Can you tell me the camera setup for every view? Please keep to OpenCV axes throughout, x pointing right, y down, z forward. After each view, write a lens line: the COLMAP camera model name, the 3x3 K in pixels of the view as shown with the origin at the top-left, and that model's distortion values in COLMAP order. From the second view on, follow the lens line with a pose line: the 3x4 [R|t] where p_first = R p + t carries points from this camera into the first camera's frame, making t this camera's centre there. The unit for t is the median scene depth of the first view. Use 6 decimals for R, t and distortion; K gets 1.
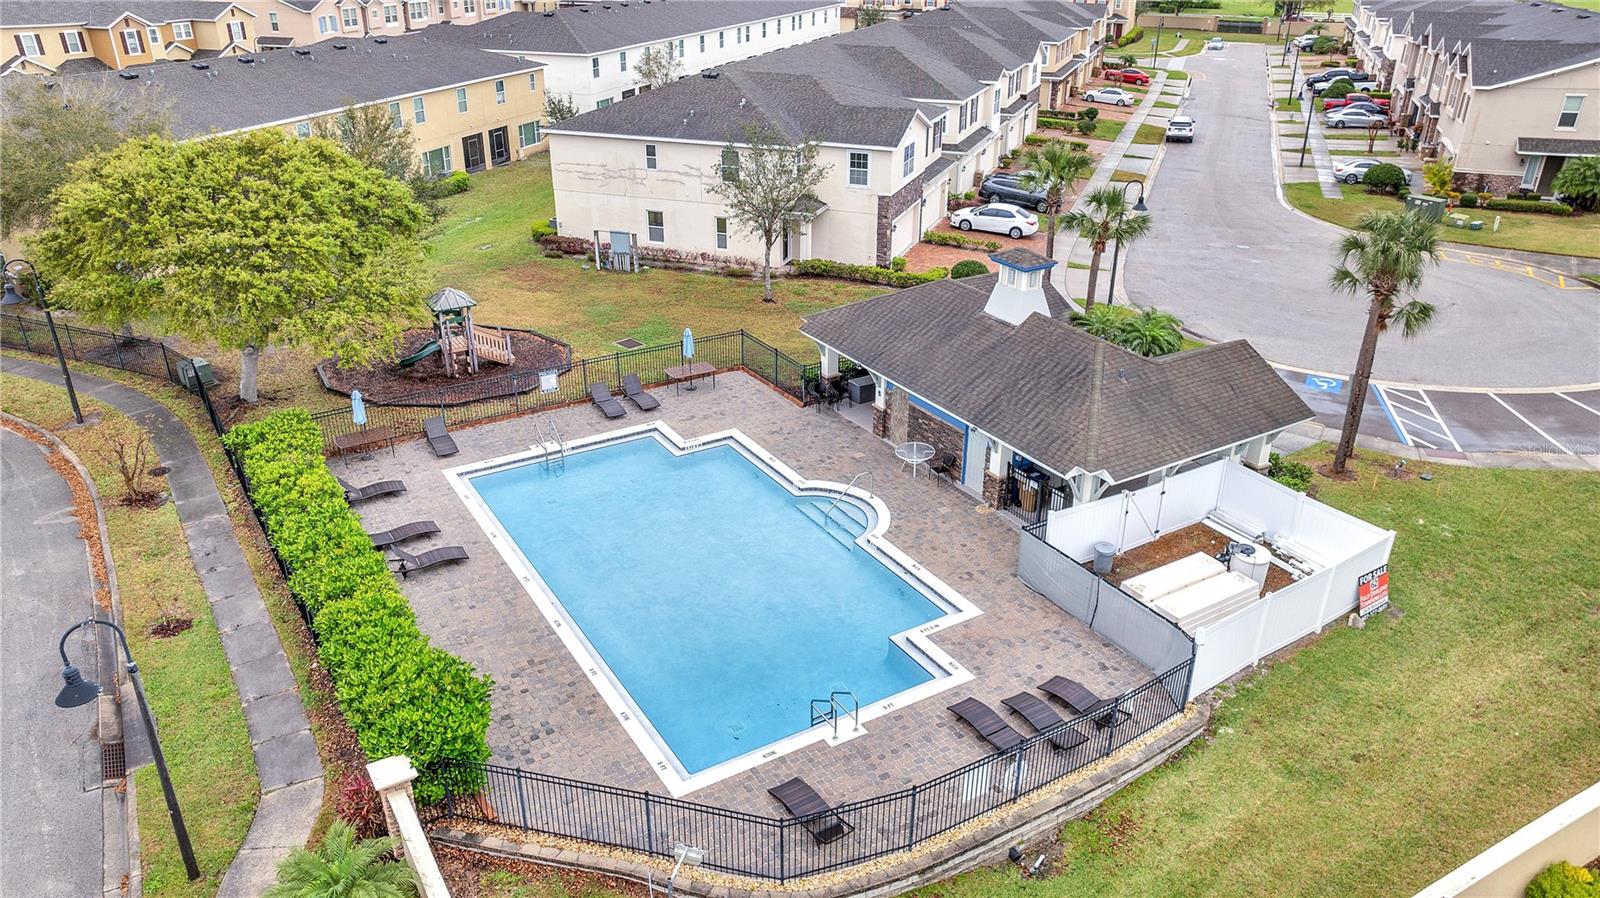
lens RADIAL K [[1131.8, 0, 798.7], [0, 1131.8, 463.2], [0, 0, 1]] dist [-0.045709, 0.052277]
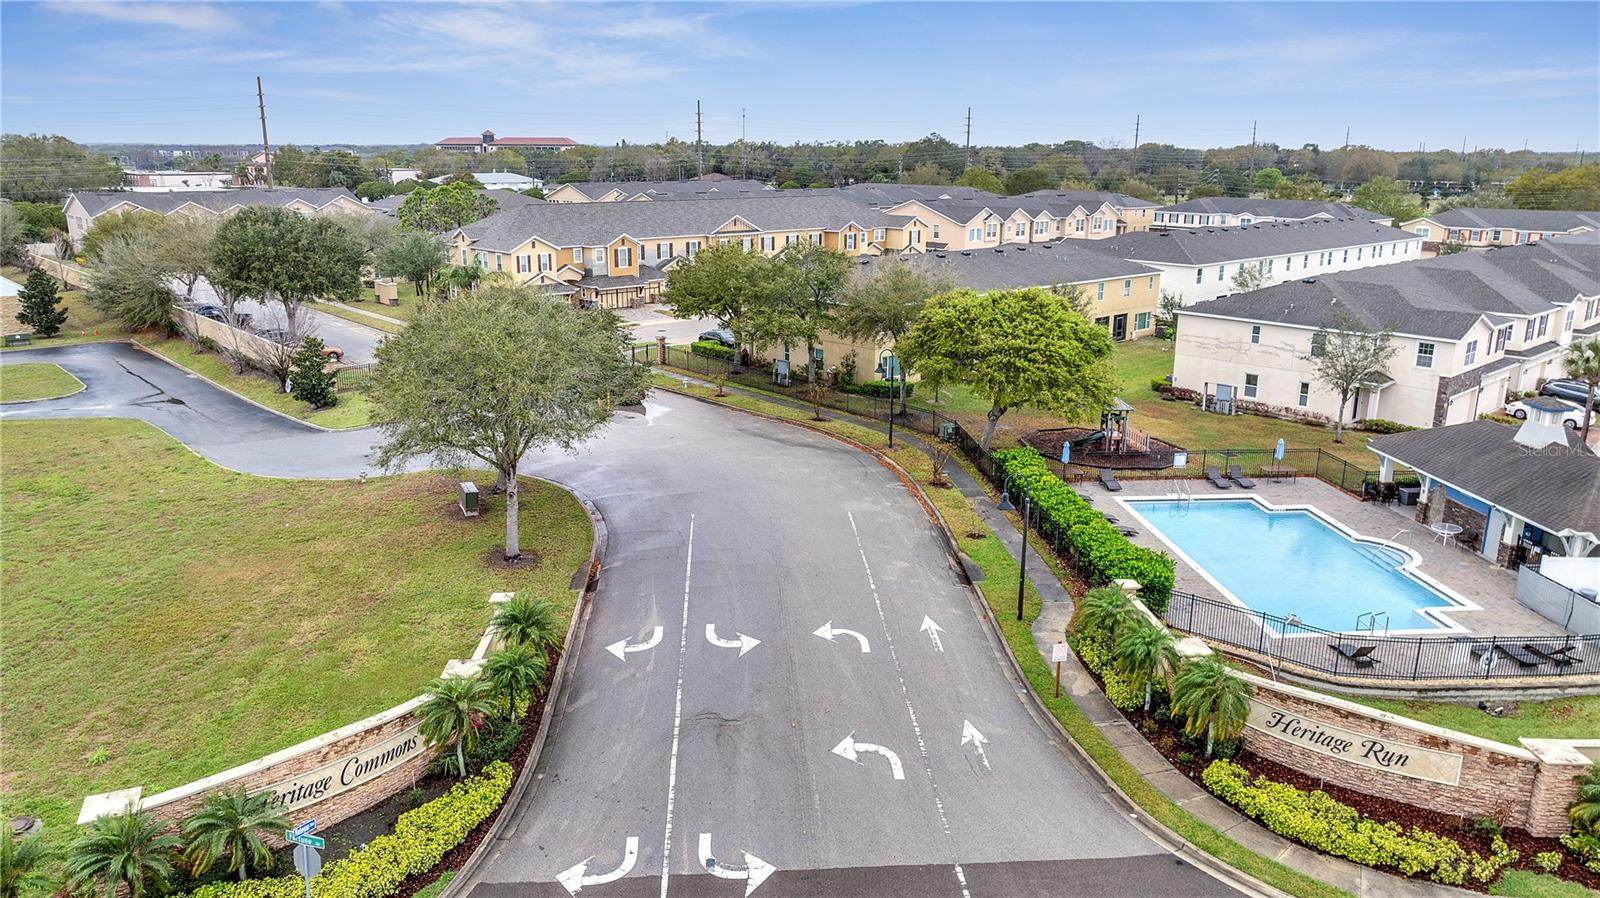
lens RADIAL K [[1102.1, 0, 800.0], [0, 1102.1, 449.0], [0, 0, 1]] dist [-0.076604, 0.076878]
pose [[0.886903, 0.120456, -0.445974, -0.016544], [-0.201538, 0.969579, -0.138917, 0.166602], [0.415674, 0.213087, 0.884200, -0.388803]]
